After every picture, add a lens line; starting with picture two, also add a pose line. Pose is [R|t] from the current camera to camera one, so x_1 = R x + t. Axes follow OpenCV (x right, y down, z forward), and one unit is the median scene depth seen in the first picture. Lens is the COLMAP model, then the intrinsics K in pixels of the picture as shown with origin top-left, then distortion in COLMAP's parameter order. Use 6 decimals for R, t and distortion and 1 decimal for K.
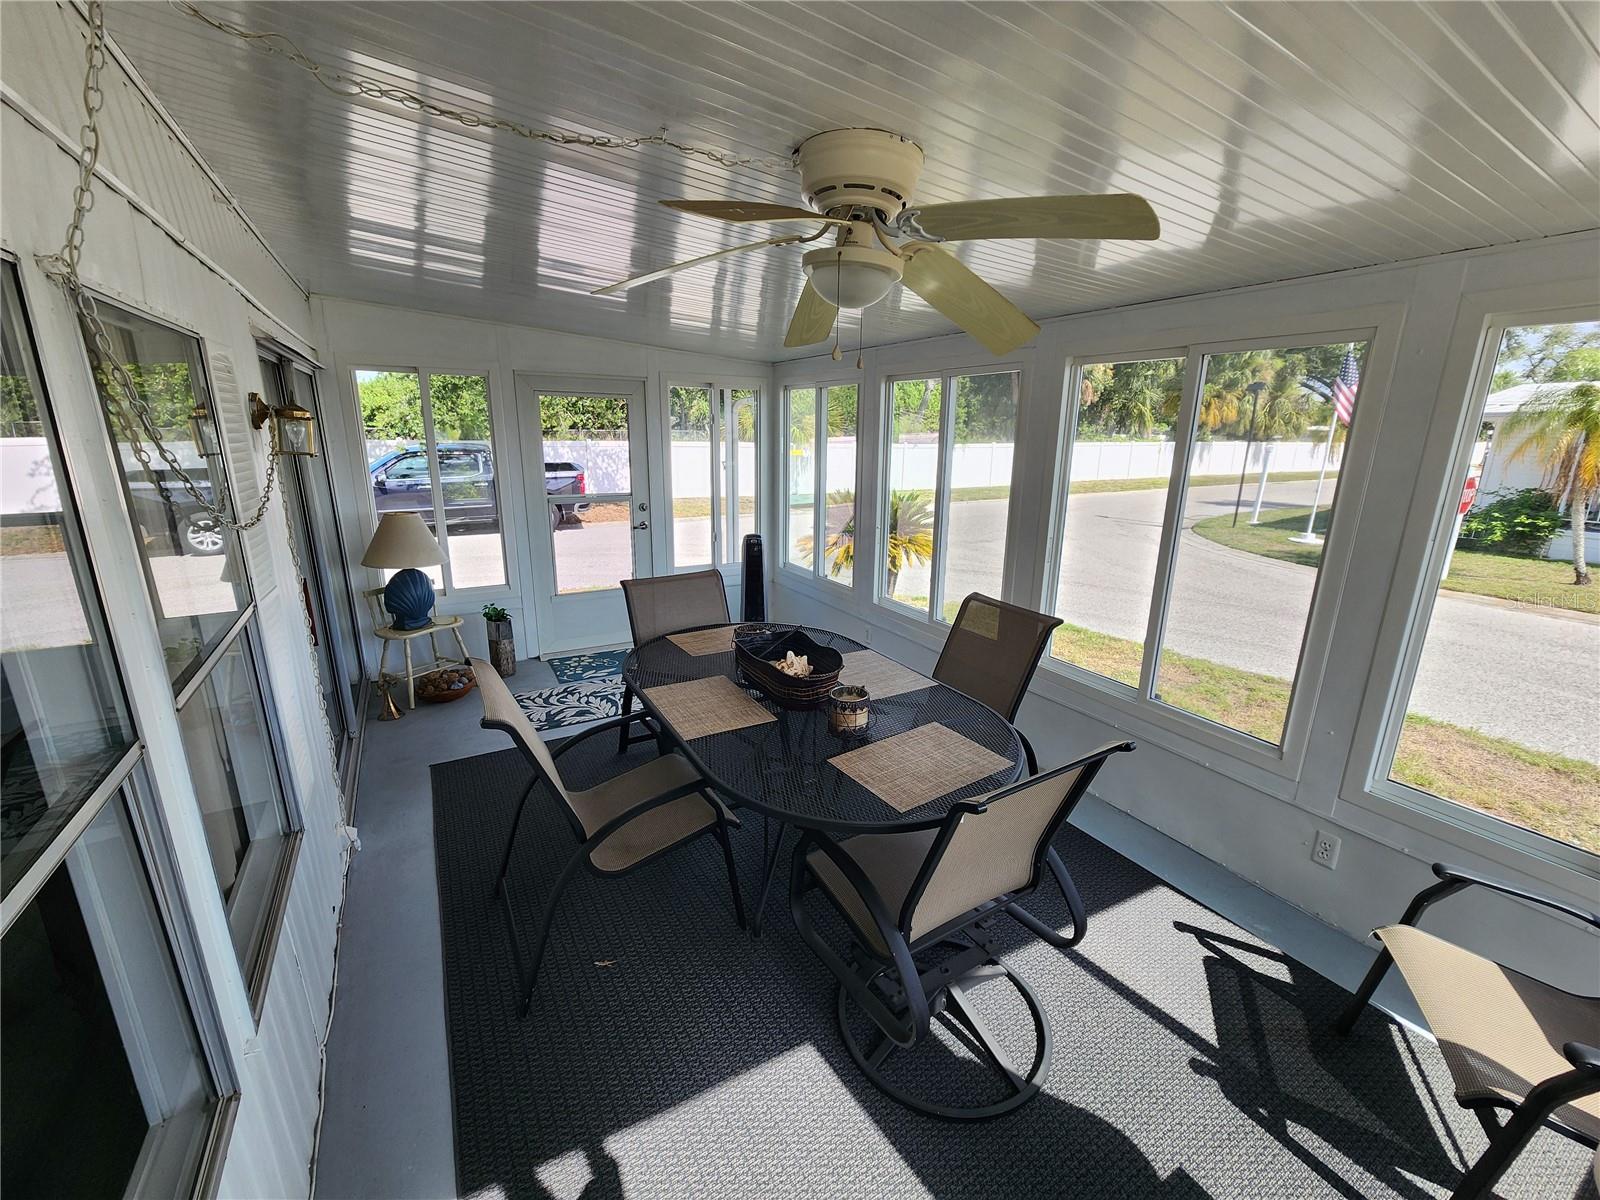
lens RADIAL K [[657.9, 0, 803.4], [0, 657.9, 601.1], [0, 0, 1]] dist [0.000655, 0.000307]
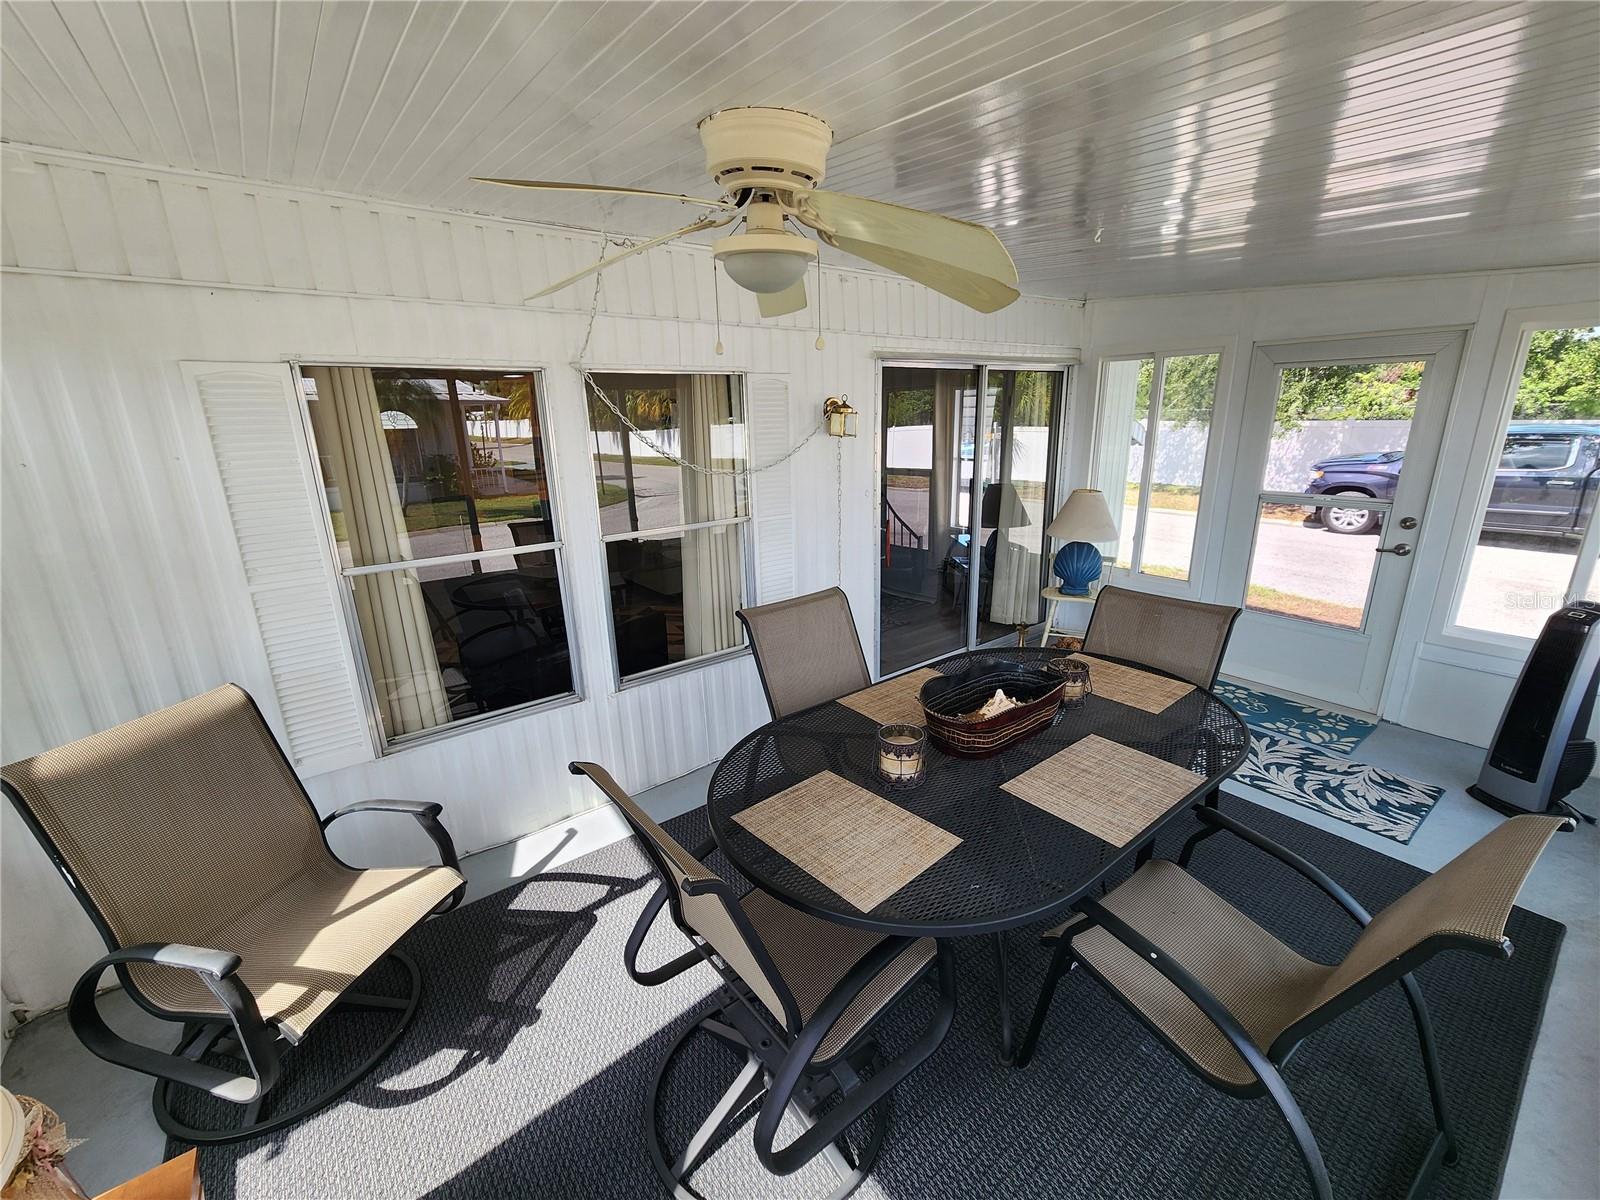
lens RADIAL K [[668.9, 0, 801.0], [0, 668.9, 592.7], [0, 0, 1]] dist [0.003730, 0.000212]
pose [[0.098218, 0.243924, -0.964808, 0.391422], [-0.229906, 0.948831, 0.216480, -0.085352], [0.968244, 0.200553, 0.149271, 0.330122]]
